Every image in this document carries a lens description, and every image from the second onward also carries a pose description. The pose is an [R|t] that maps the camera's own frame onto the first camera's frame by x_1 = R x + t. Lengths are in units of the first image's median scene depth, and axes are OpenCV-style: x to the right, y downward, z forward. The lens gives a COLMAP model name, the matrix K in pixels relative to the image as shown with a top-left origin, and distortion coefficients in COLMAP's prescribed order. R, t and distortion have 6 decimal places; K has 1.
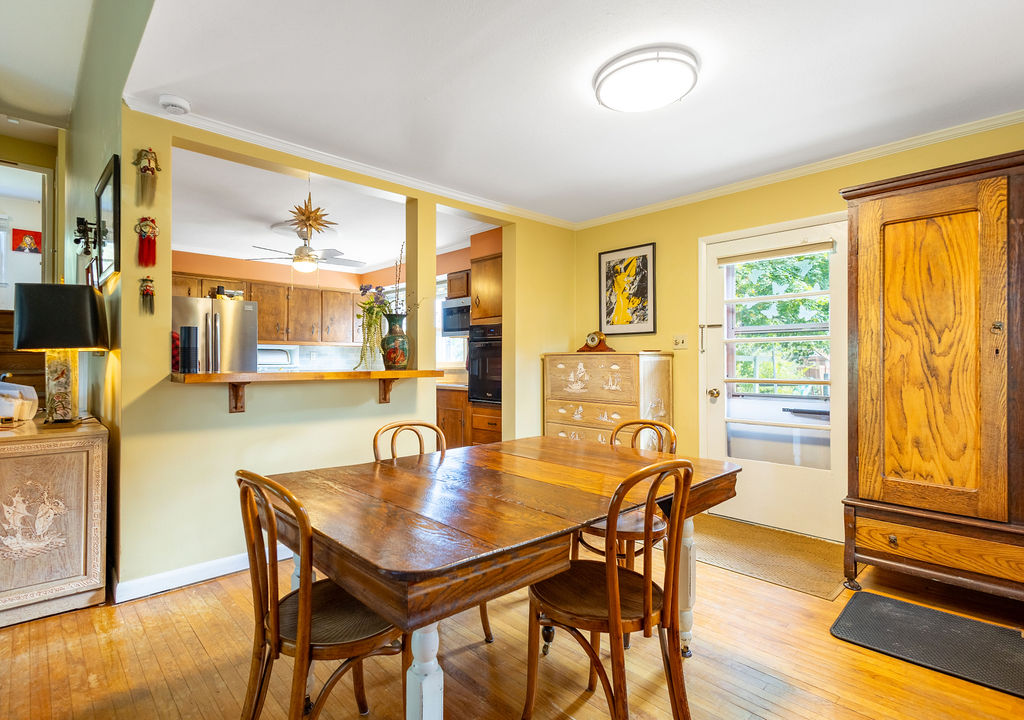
lens RADIAL K [[507.1, 0, 484.5], [0, 507.1, 360.0], [0, 0, 1]] dist [-0.000140, -0.000416]
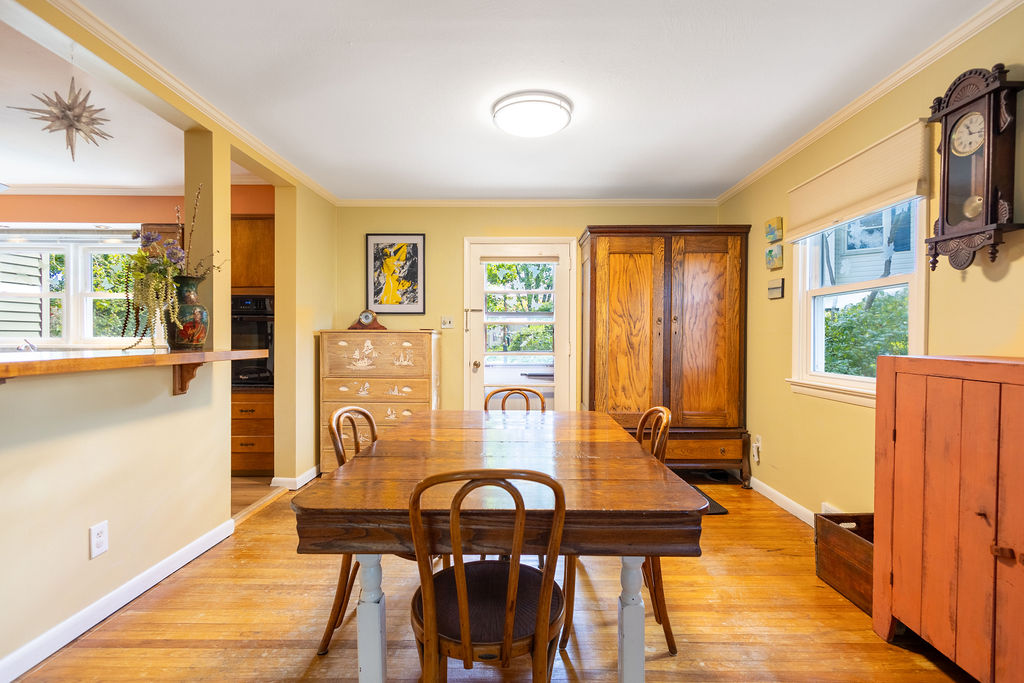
lens RADIAL K [[478.6, 0, 516.6], [0, 478.6, 341.4], [0, 0, 1]] dist [0.012217, -0.004425]
pose [[0.671016, -0.003886, 0.741432, -0.314329], [-0.004299, 0.999949, 0.009132, -0.002225], [-0.741430, -0.009316, 0.670966, 0.125054]]
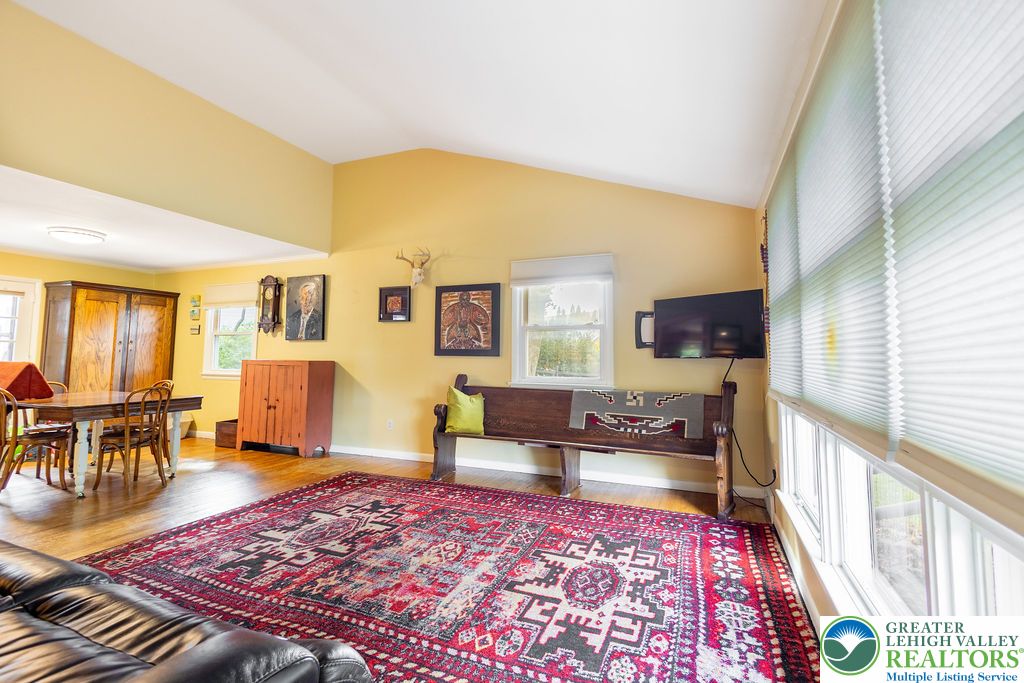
lens RADIAL K [[468.0, 0, 514.3], [0, 468.0, 323.1], [0, 0, 1]] dist [0.010120, -0.000879]
pose [[-0.435007, 0.060876, 0.898367, -1.349117], [-0.009637, 0.997340, -0.072249, -0.000744], [-0.900376, -0.040086, -0.433263, 0.058184]]
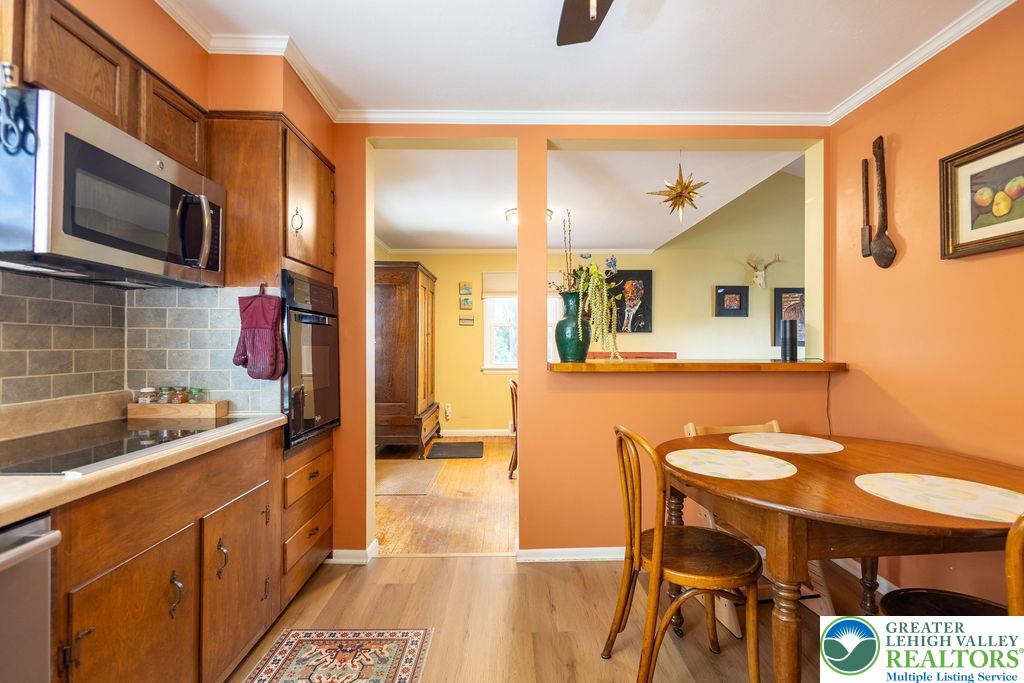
lens RADIAL K [[478.6, 0, 516.6], [0, 478.6, 341.4], [0, 0, 1]] dist [0.012217, -0.004425]
pose [[-0.760695, 0.003857, 0.649098, -0.508345], [-0.001103, 0.999973, -0.007235, -0.006330], [-0.649109, -0.006219, -0.760670, 1.376555]]
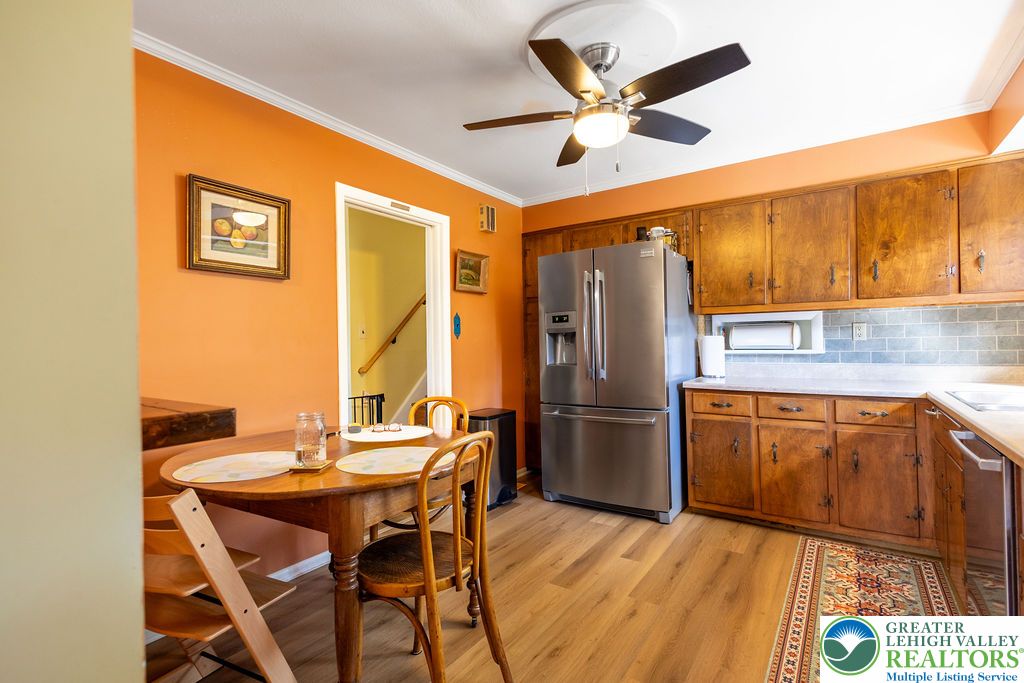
lens RADIAL K [[478.6, 0, 516.6], [0, 478.6, 341.4], [0, 0, 1]] dist [0.012217, -0.004425]
pose [[0.237997, -0.005417, -0.971251, 0.034688], [0.019065, 0.999818, -0.000905, -0.006911], [0.971079, -0.018302, 0.238057, 0.966579]]
